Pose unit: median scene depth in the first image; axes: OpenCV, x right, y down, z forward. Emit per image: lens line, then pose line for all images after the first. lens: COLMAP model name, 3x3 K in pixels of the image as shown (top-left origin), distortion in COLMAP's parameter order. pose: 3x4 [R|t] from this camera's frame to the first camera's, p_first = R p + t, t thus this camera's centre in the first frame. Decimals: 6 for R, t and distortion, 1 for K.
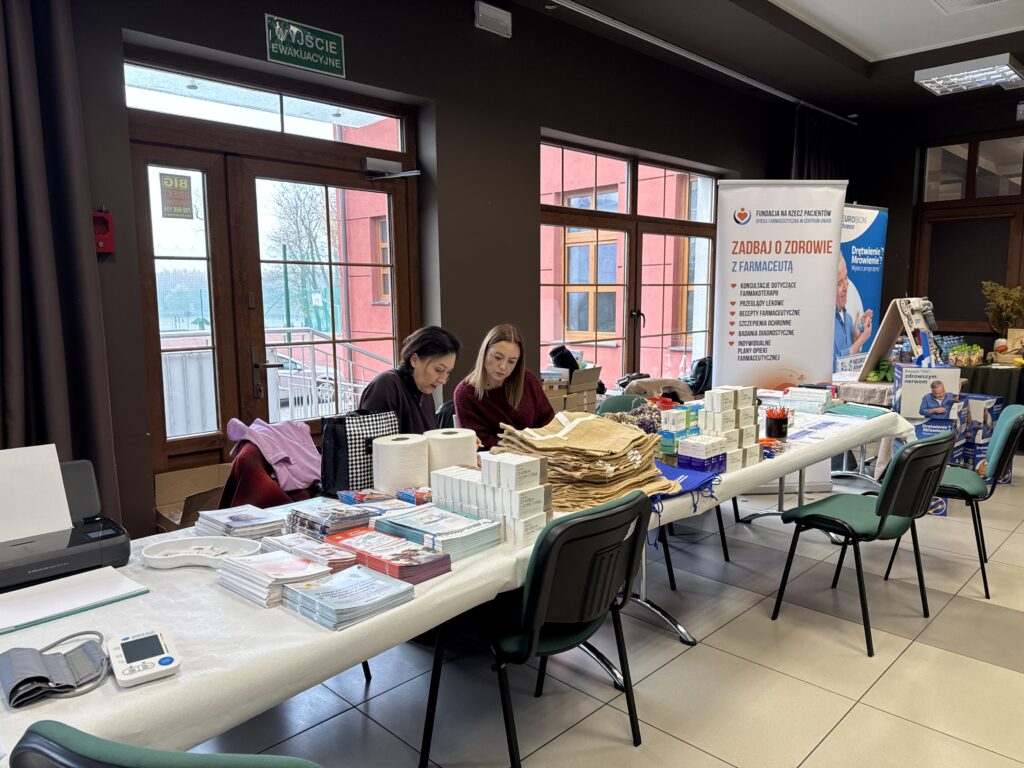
lens RADIAL K [[691.3, 0, 489.6], [0, 691.3, 384.3], [0, 0, 1]] dist [0.077234, -0.079222]
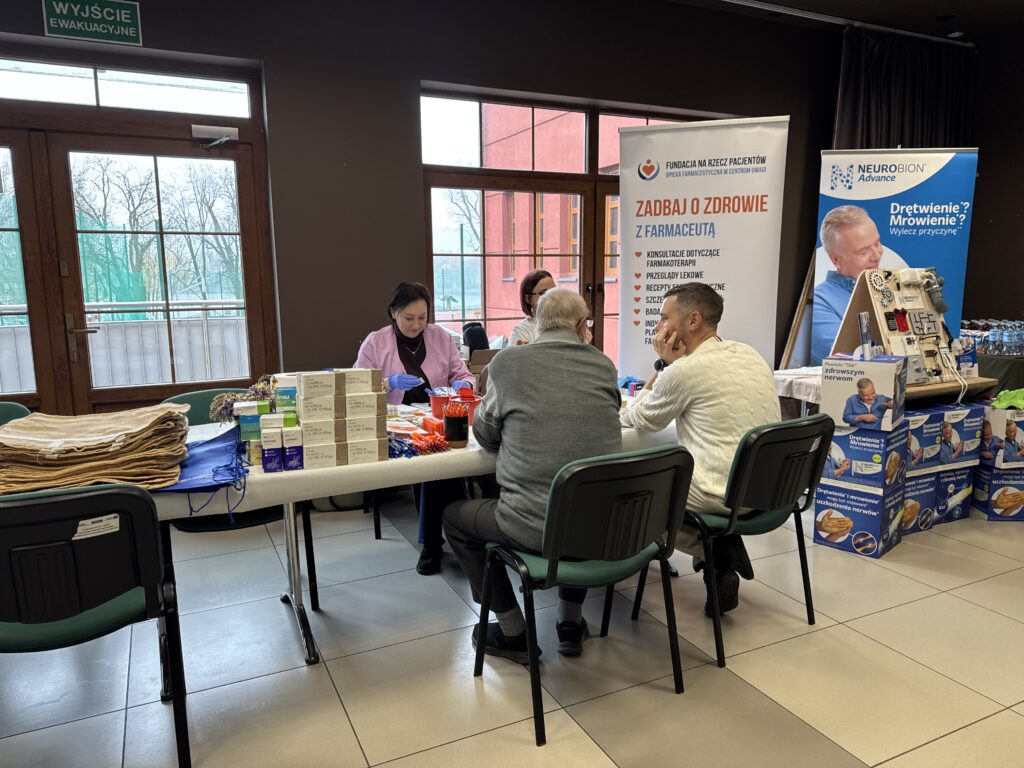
lens RADIAL K [[691.3, 0, 489.6], [0, 691.3, 384.3], [0, 0, 1]] dist [0.077234, -0.079222]
pose [[0.946279, 0.050521, -0.319379, 0.456841], [-0.040060, 0.998426, 0.039242, -0.011069], [0.320859, -0.024339, 0.946814, 0.149568]]
